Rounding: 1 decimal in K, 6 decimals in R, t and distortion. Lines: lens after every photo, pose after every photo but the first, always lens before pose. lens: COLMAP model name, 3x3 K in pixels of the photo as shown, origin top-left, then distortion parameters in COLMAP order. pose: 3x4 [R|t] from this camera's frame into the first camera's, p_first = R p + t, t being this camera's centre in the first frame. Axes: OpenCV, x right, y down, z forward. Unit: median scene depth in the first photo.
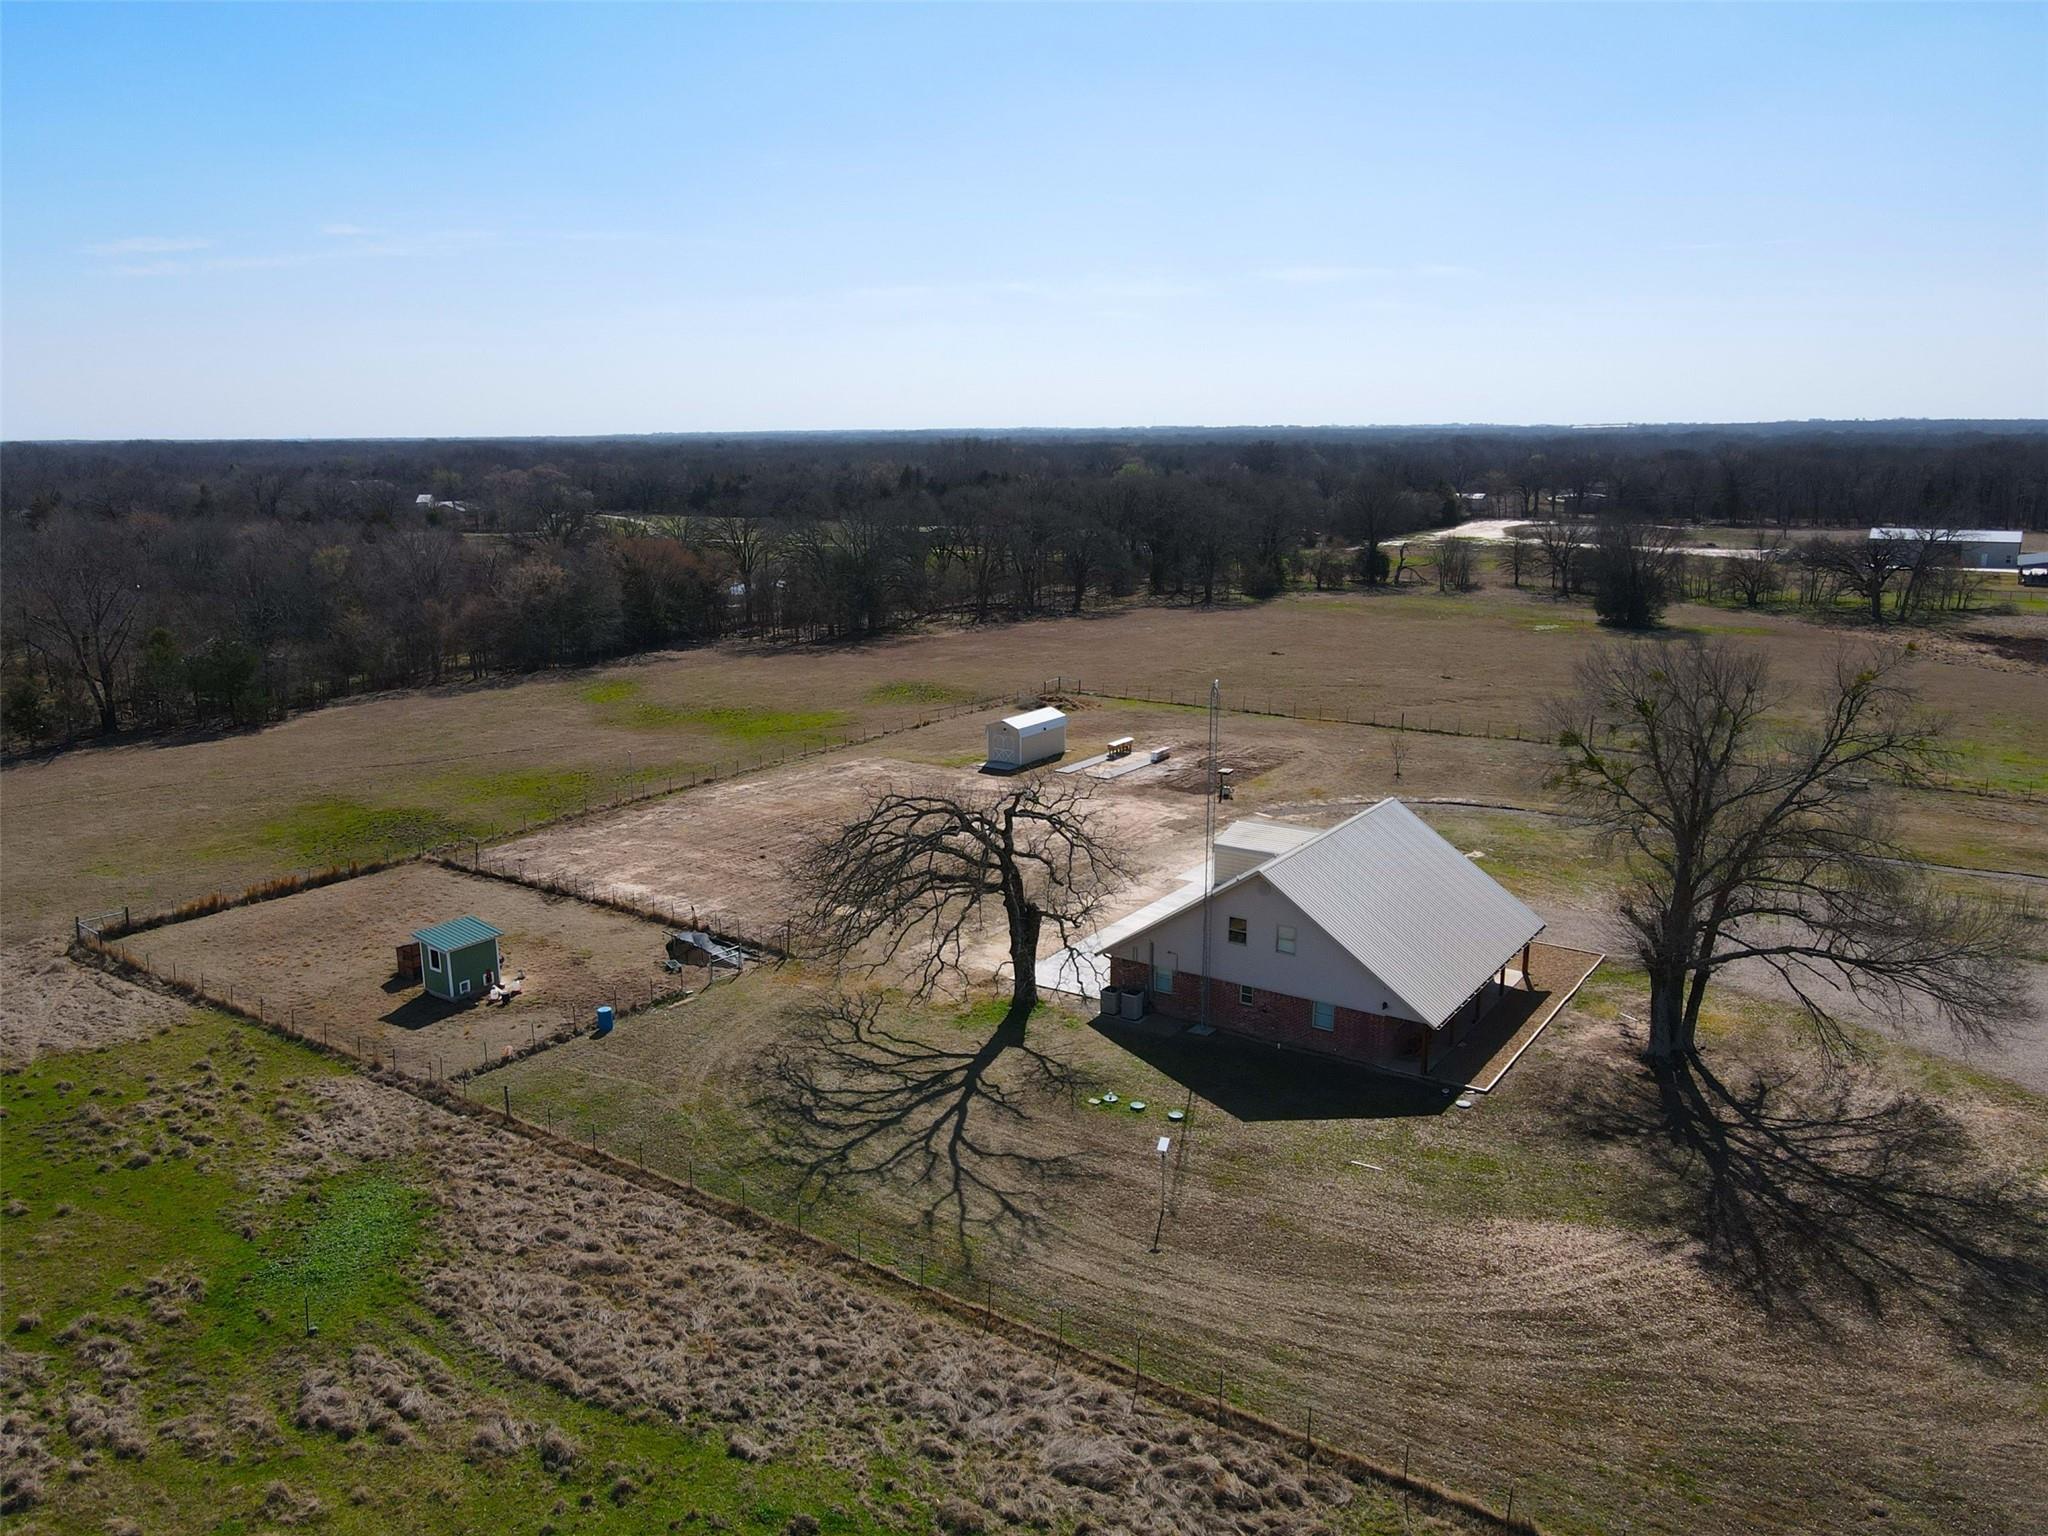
lens RADIAL K [[1490.9, 0, 1005.9], [0, 1490.9, 770.2], [0, 0, 1]] dist [0.009895, 0.007559]
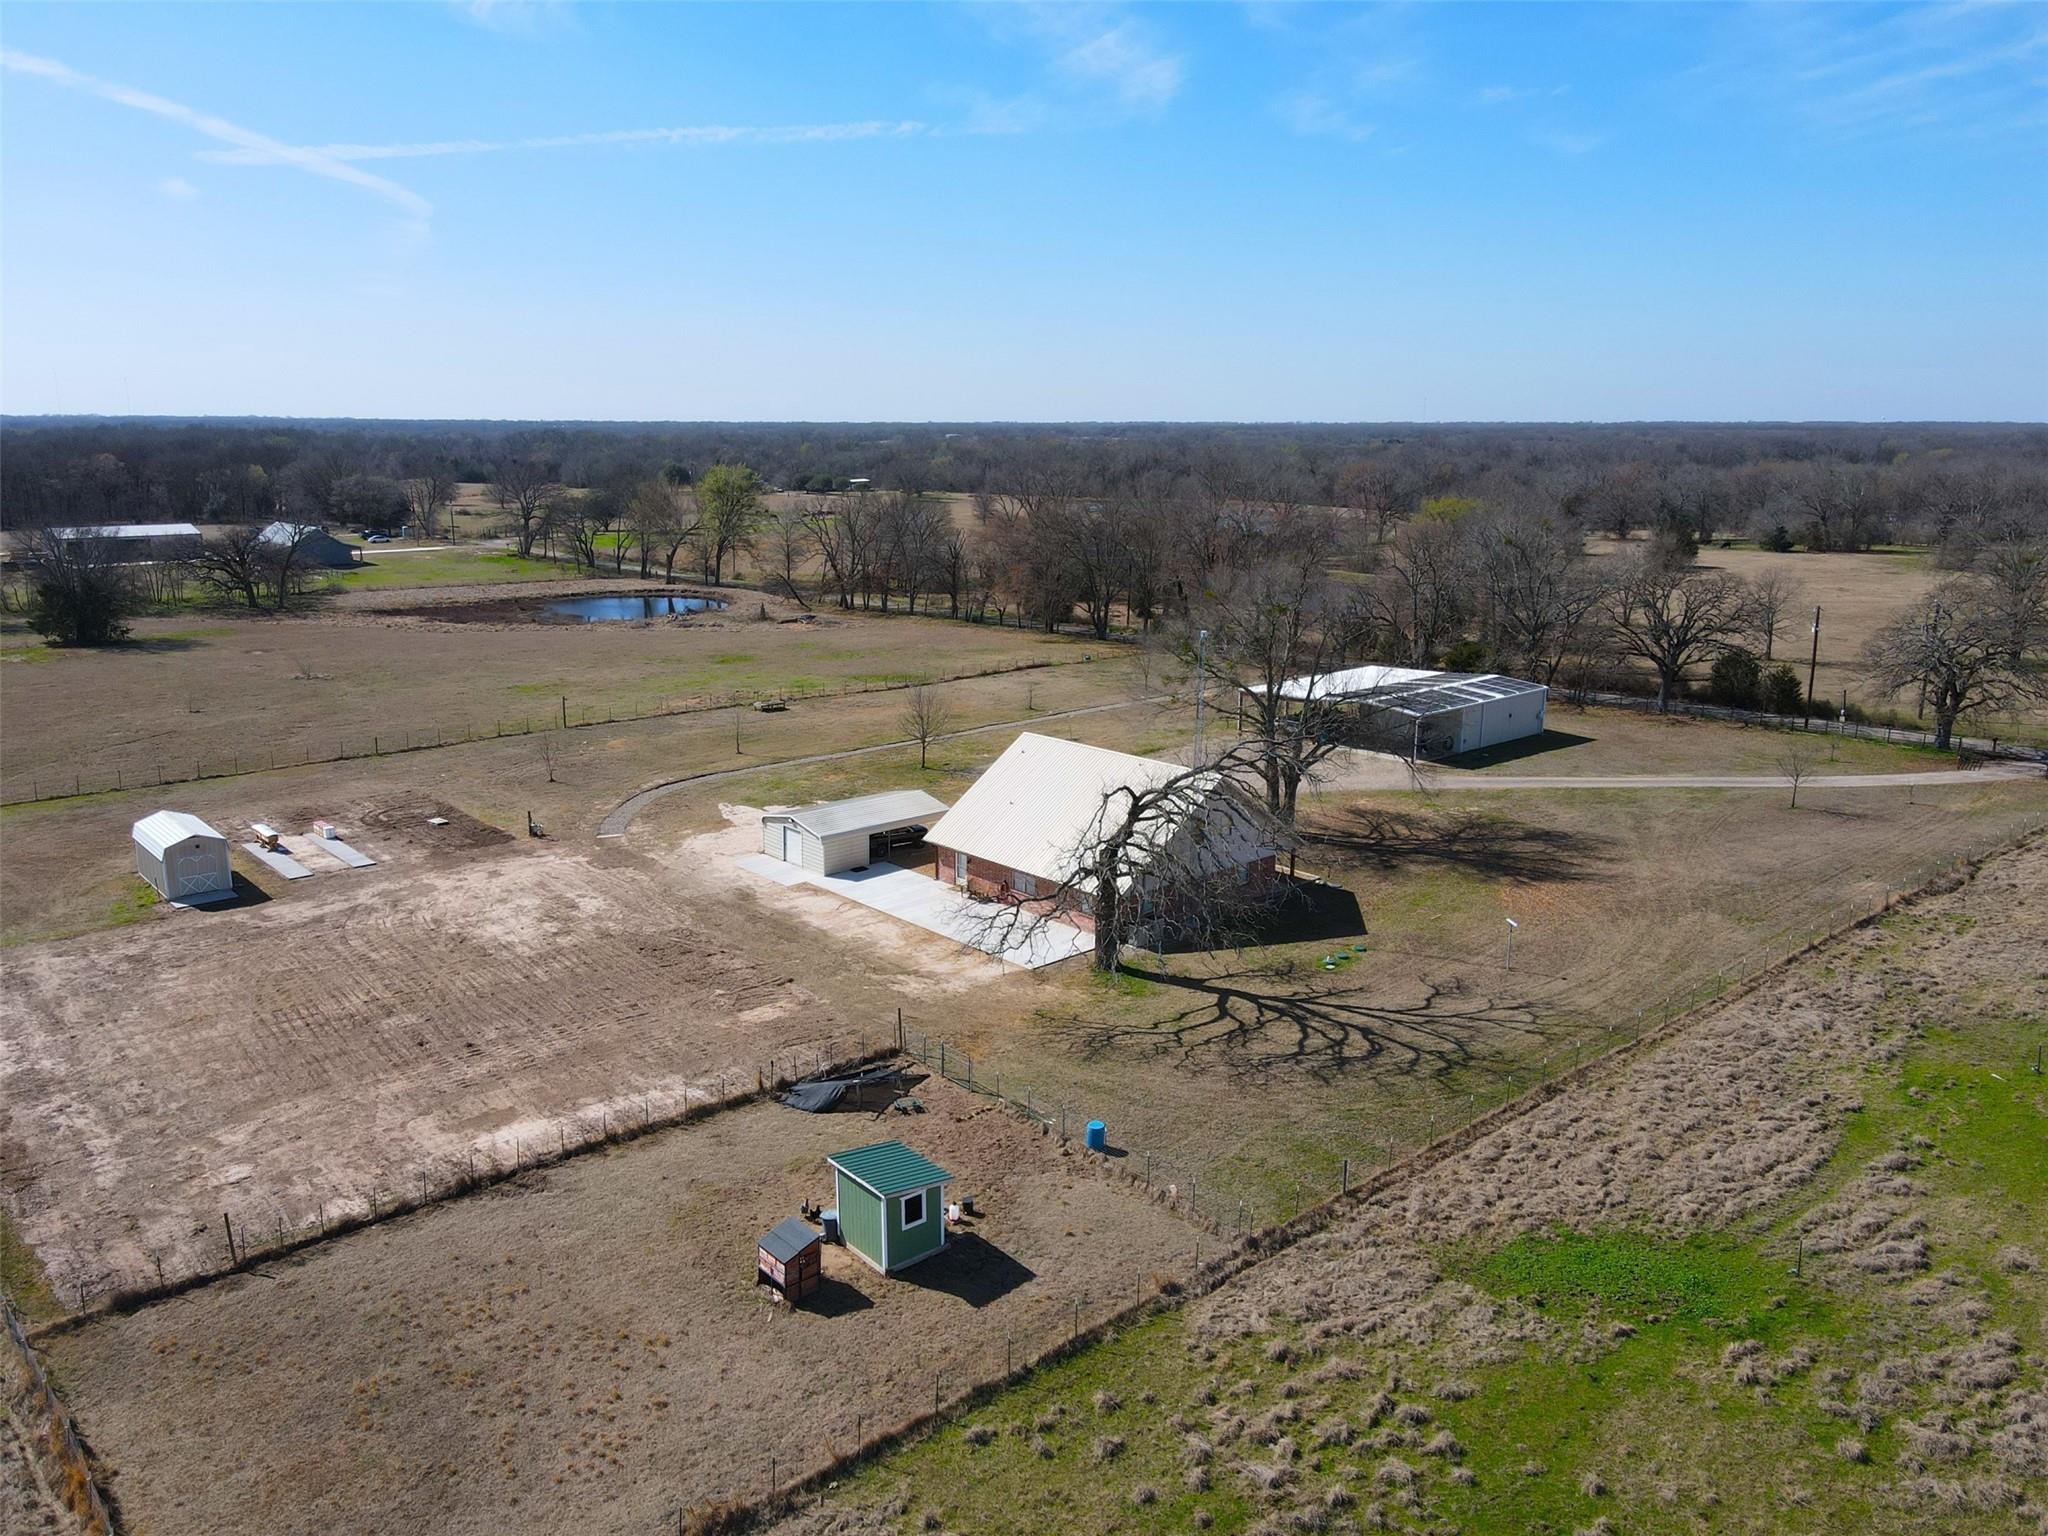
lens RADIAL K [[1490.9, 0, 1005.9], [0, 1490.9, 770.2], [0, 0, 1]] dist [0.009895, 0.007559]
pose [[0.240881, -0.212223, 0.947068, -1.116062], [0.208985, 0.964252, 0.162920, -0.190383], [-0.947788, 0.158679, 0.276621, 0.858999]]
